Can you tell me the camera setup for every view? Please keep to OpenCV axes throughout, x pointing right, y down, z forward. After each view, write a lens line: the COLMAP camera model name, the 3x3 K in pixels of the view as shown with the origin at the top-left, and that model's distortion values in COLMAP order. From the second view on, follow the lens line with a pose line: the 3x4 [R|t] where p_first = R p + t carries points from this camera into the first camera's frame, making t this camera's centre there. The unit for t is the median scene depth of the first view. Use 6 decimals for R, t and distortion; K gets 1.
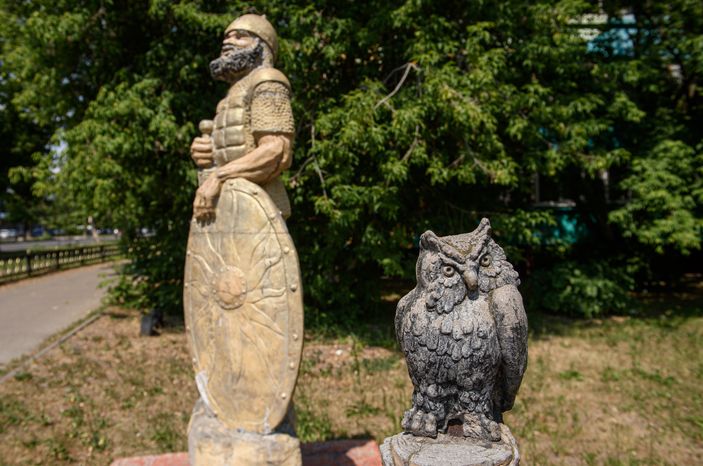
lens RADIAL K [[582.2, 0, 348.8], [0, 582.2, 232.3], [0, 0, 1]] dist [-0.087587, 0.005944]
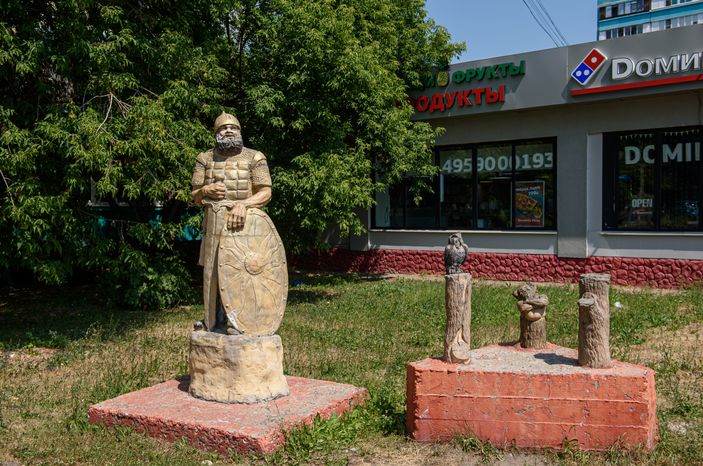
lens RADIAL K [[719.5, 0, 350.9], [0, 719.5, 230.5], [0, 0, 1]] dist [0.021282, 0.000000]
pose [[0.610467, -0.000344, 0.792042, -0.796765], [0.006249, 0.999971, -0.004382, -0.001769], [-0.792017, 0.007624, 0.610451, -0.309561]]
